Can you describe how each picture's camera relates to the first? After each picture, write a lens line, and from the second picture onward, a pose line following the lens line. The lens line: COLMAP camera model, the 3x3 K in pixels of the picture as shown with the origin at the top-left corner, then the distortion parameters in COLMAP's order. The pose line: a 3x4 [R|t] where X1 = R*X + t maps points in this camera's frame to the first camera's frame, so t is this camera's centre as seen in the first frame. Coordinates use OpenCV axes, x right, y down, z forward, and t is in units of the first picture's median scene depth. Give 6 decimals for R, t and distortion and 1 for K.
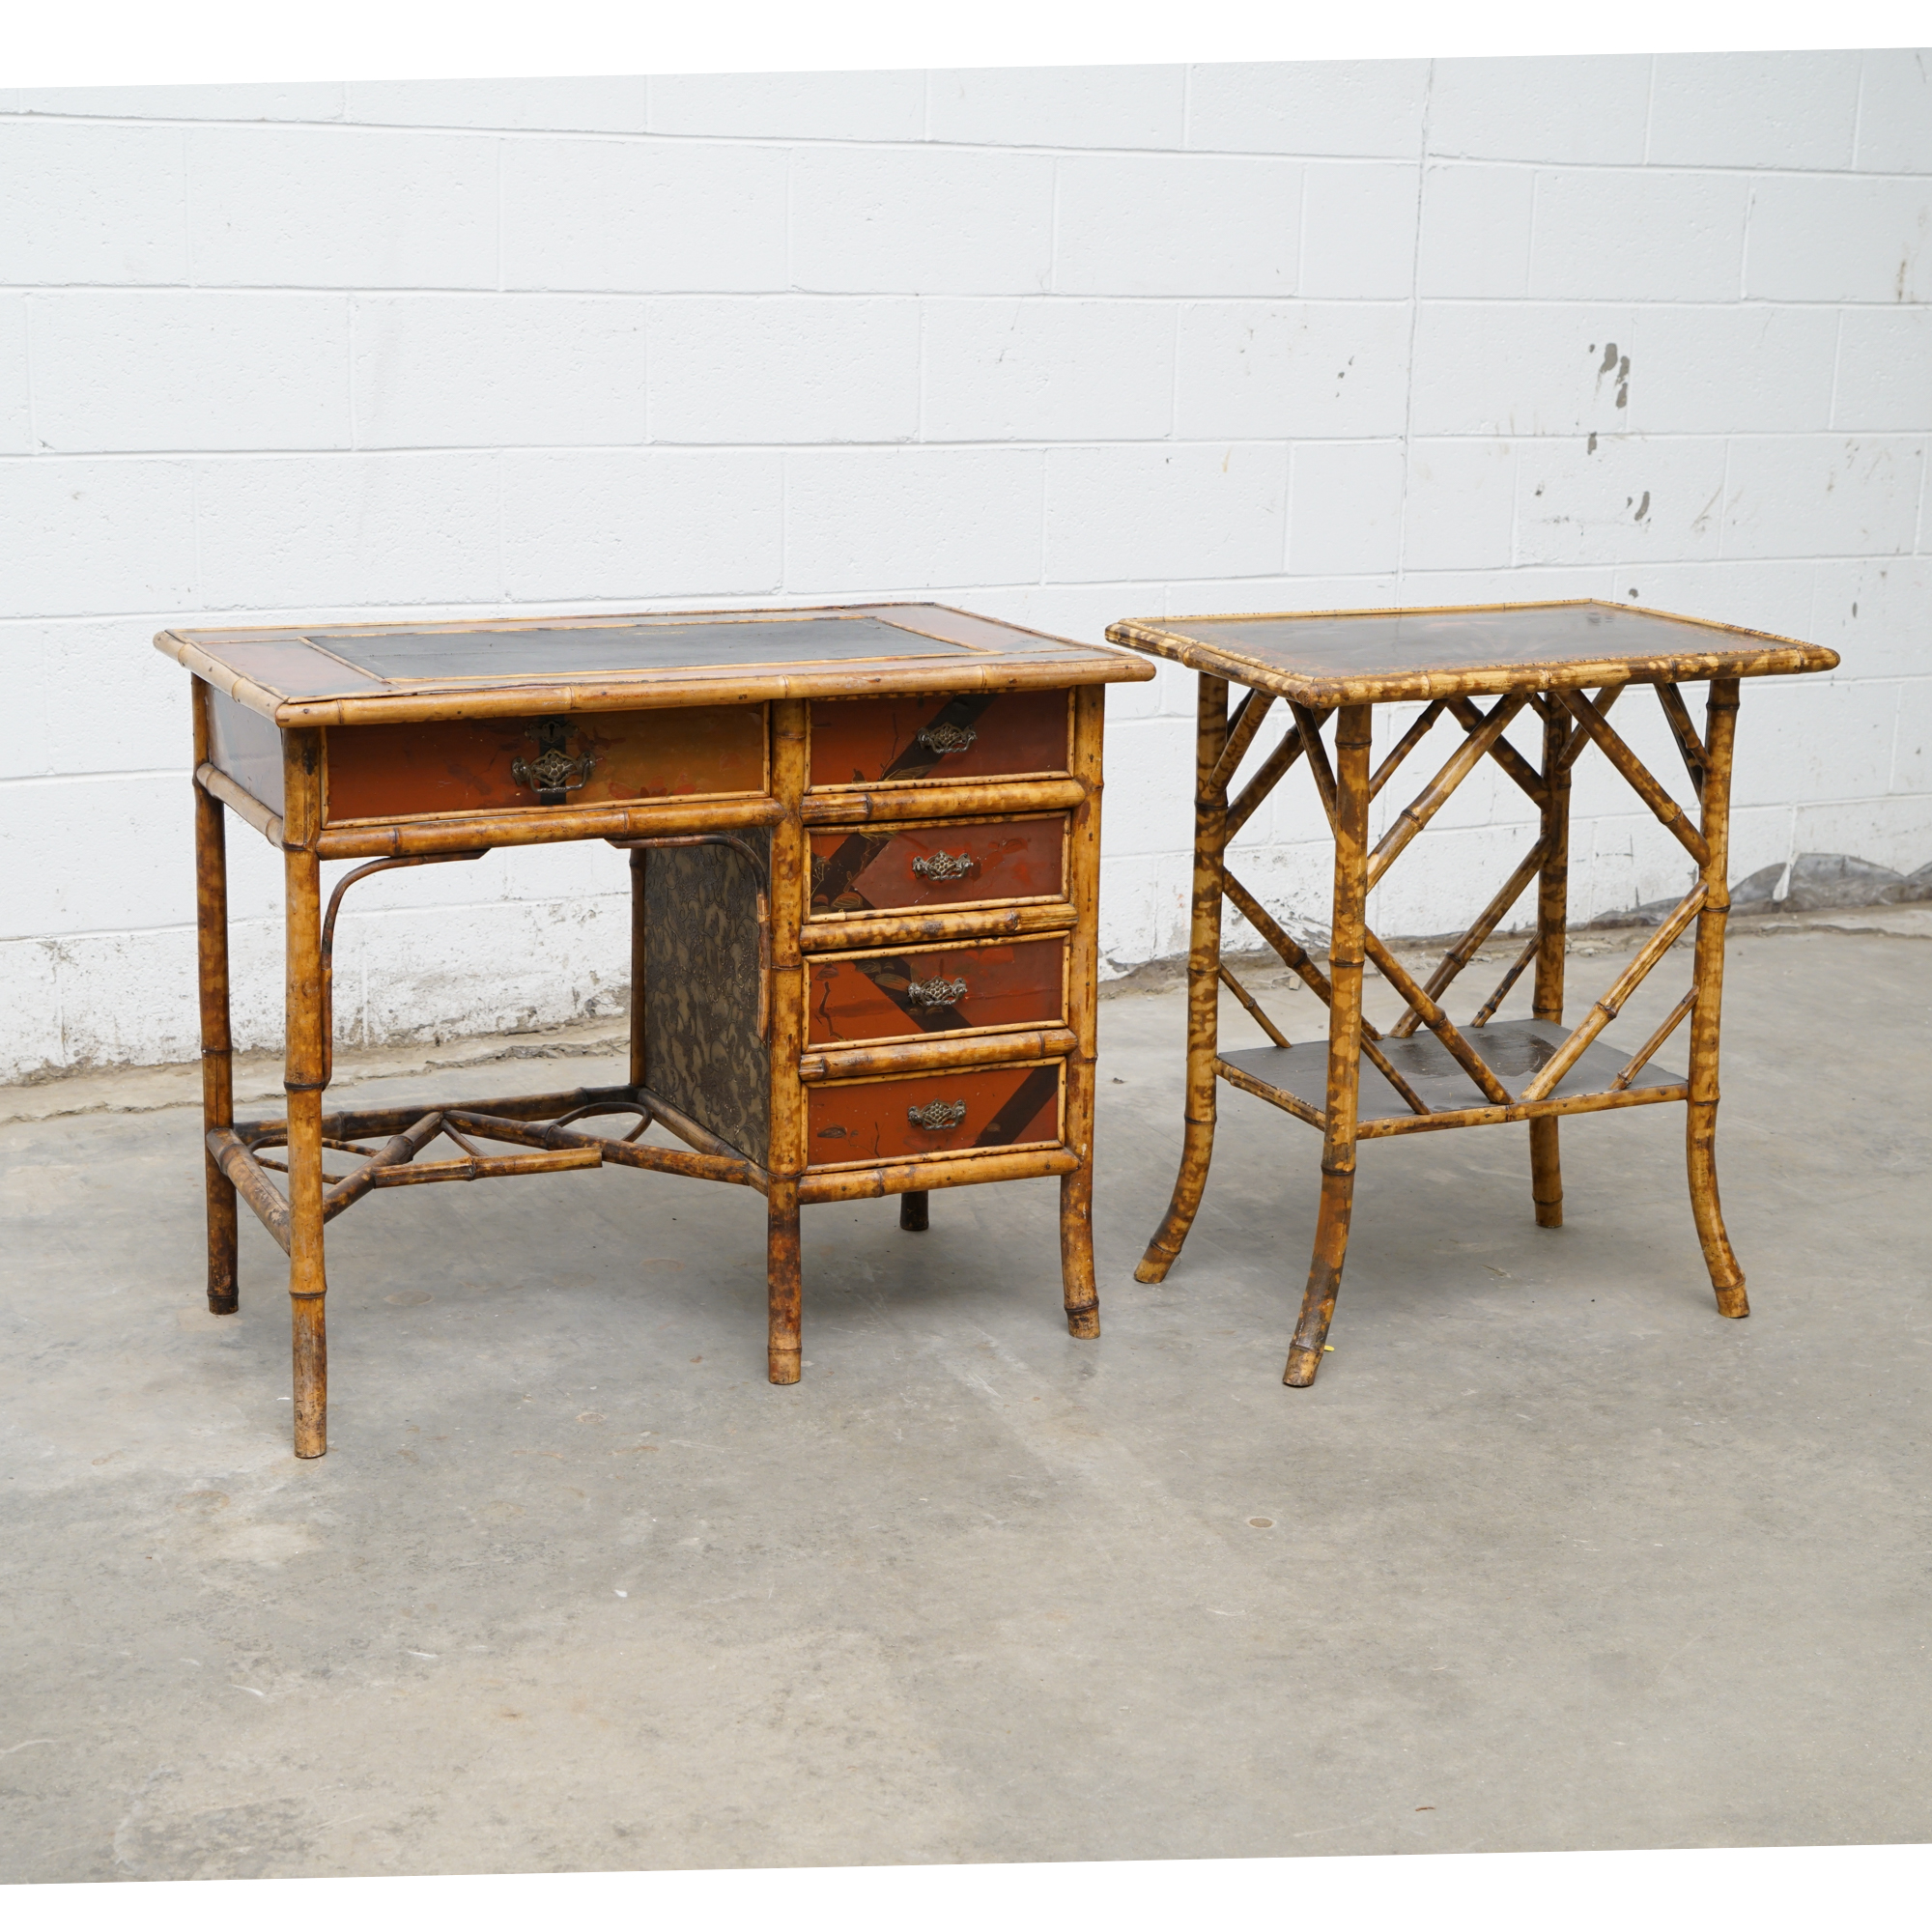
lens RADIAL K [[3285.8, 0, 895.8], [0, 3285.8, 1011.8], [0, 0, 1]] dist [-0.017676, 0.000000]
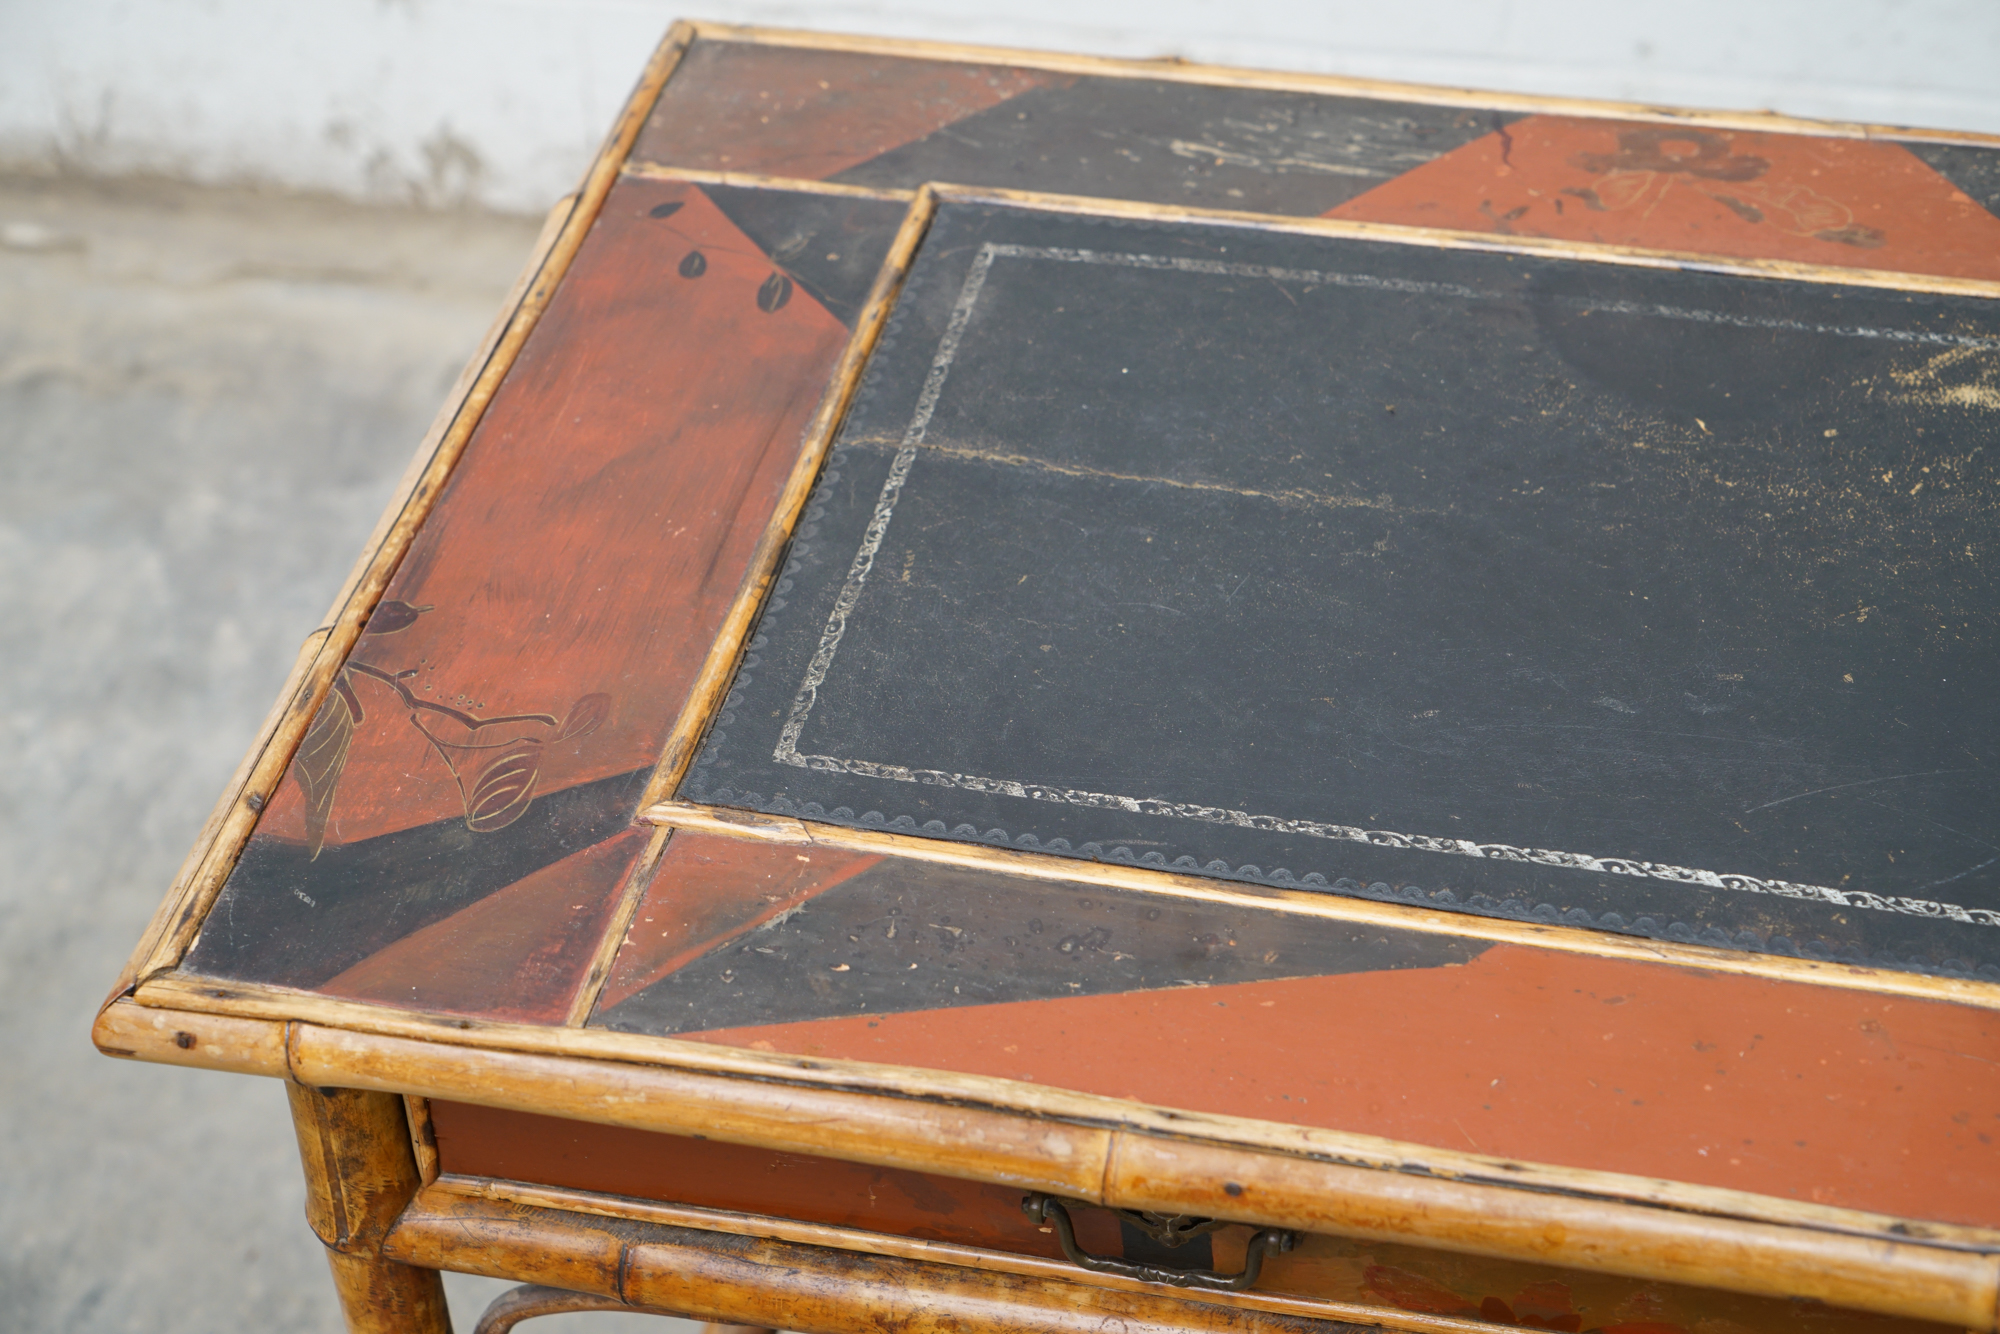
lens RADIAL K [[3476.9, 0, 899.4], [0, 3476.9, 716.6], [0, 0, 1]] dist [-0.018556, 0.000000]
pose [[0.773173, 0.370053, -0.515037, 0.019795], [-0.073365, 0.858850, 0.506946, -0.250990], [0.629937, -0.354172, 0.691189, 0.741858]]
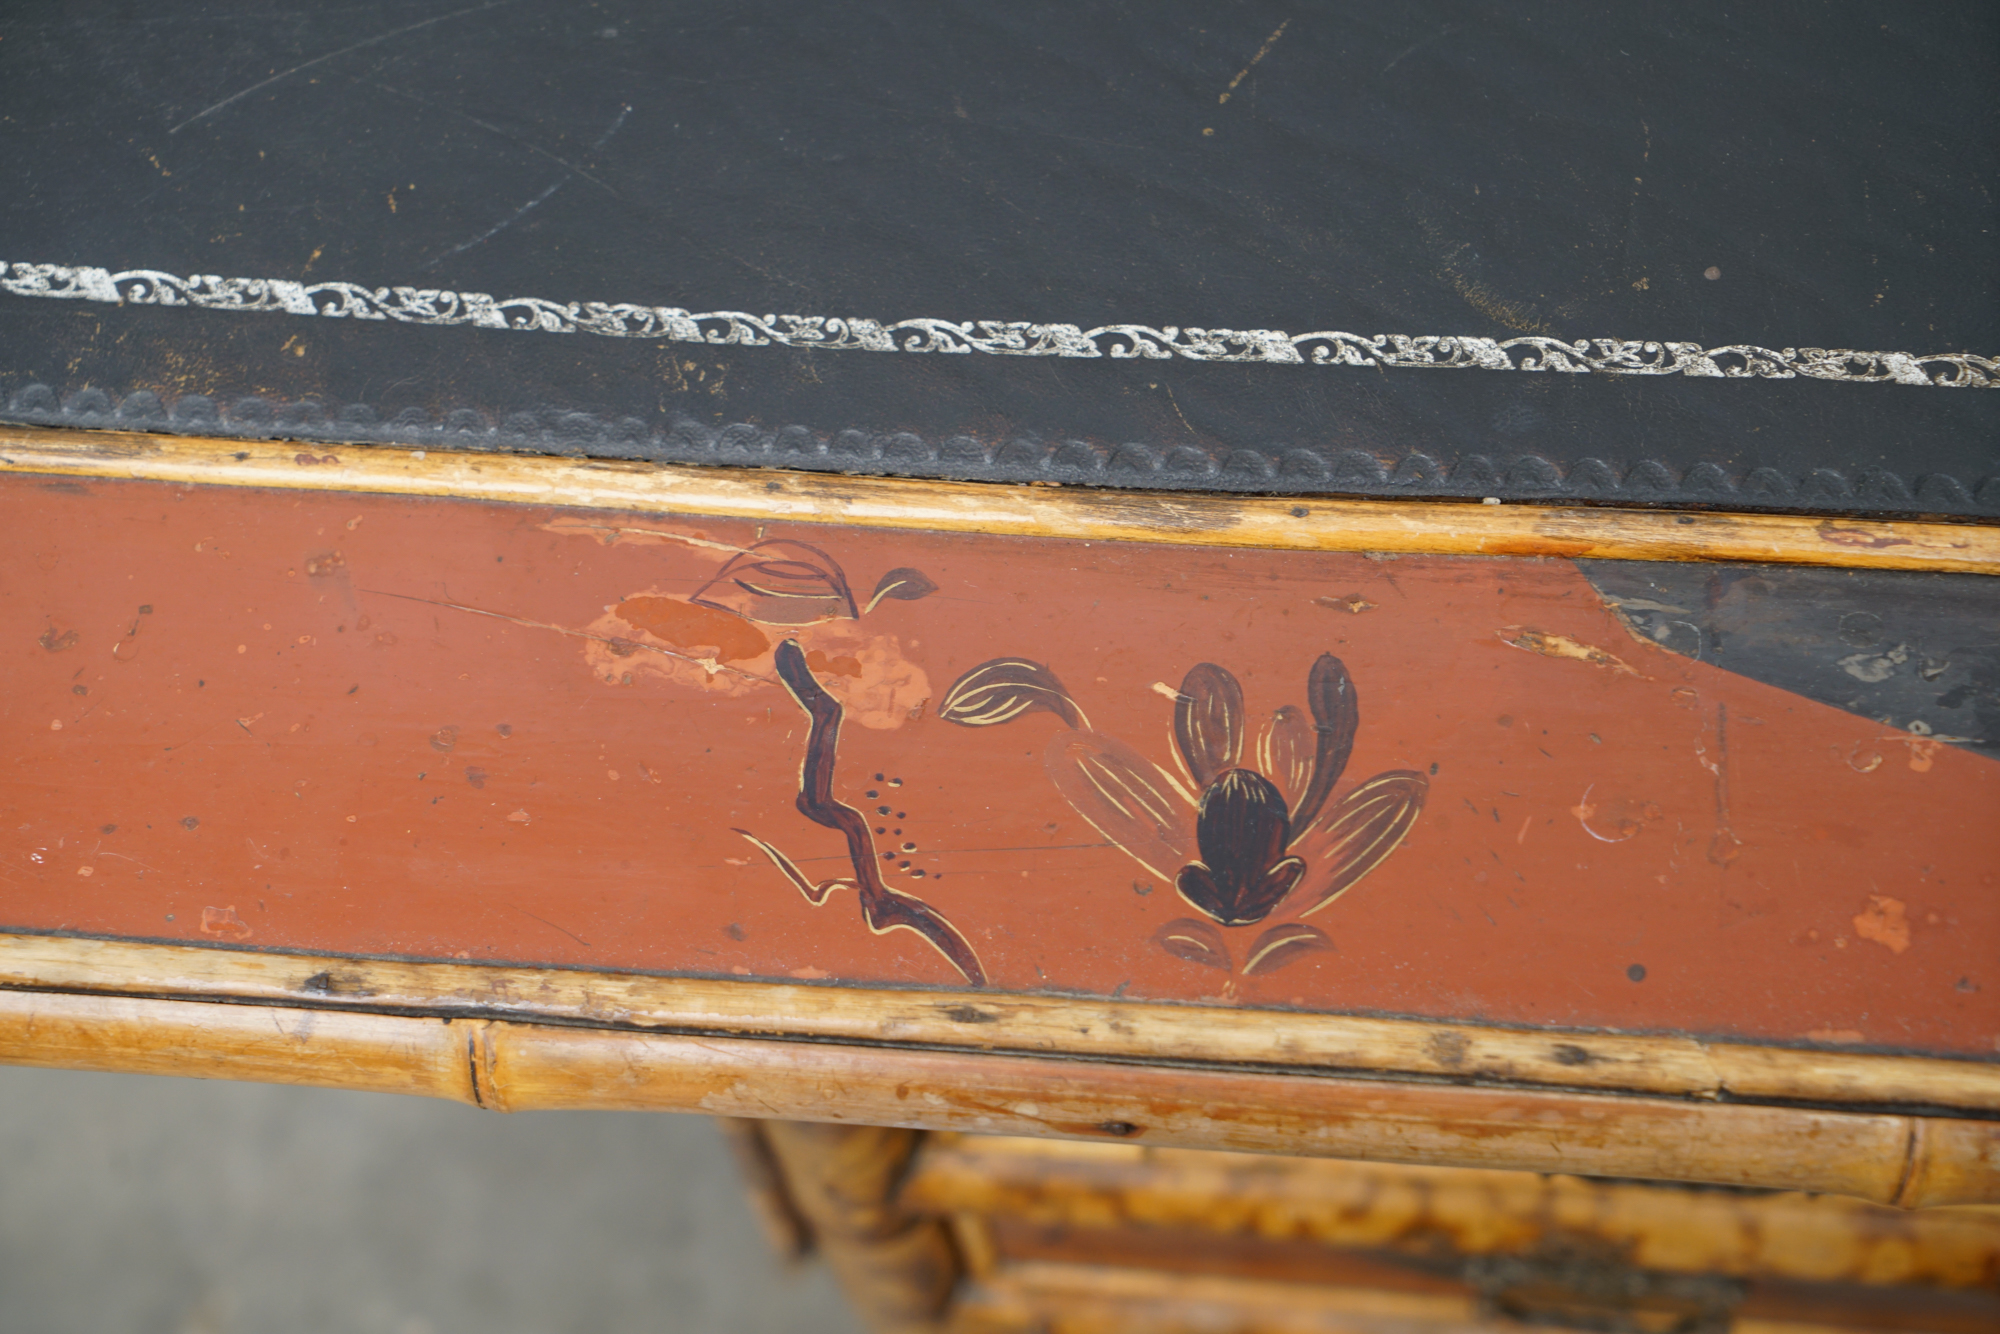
lens RADIAL K [[3964.6, 0, 881.3], [0, 3964.6, 632.0], [0, 0, 1]] dist [-0.038295, 0.000000]
pose [[0.859867, 0.441369, -0.256560, 0.021159], [-0.019234, 0.530198, 0.847656, -0.258626], [0.510156, -0.723936, 0.464389, 0.889077]]
